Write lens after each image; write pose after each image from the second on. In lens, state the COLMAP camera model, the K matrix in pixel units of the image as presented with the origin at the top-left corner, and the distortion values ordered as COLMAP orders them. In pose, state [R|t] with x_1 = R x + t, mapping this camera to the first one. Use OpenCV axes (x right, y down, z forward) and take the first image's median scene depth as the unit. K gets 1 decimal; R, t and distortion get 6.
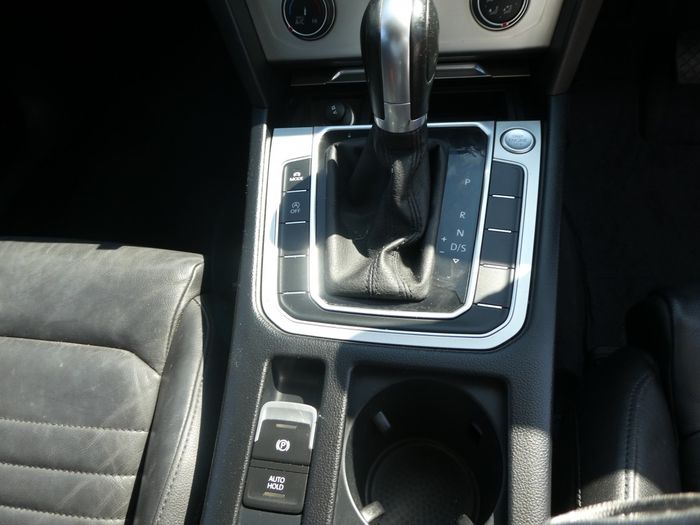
lens RADIAL K [[499.6, 0, 347.8], [0, 499.6, 257.4], [0, 0, 1]] dist [-0.000250, -0.013492]
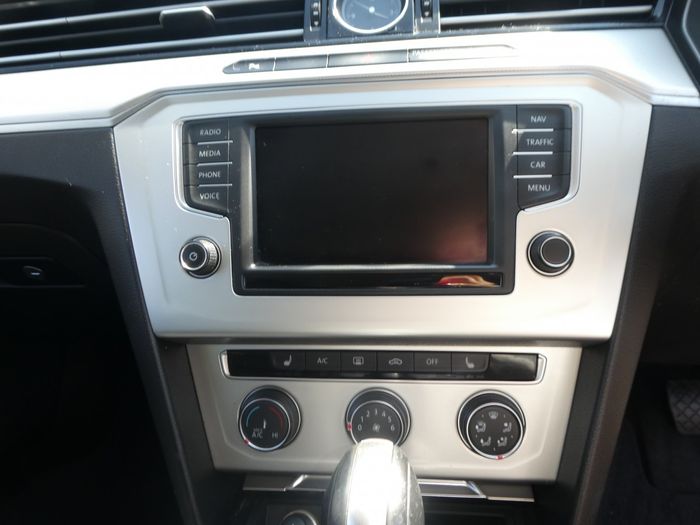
lens RADIAL K [[499.6, 0, 339.9], [0, 499.6, 256.7], [0, 0, 1]] dist [-0.000250, -0.013492]
pose [[0.998806, 0.046767, 0.014141, 0.018568], [-0.034399, 0.878656, -0.476215, -0.360509], [-0.034697, 0.475160, 0.879215, 0.115812]]
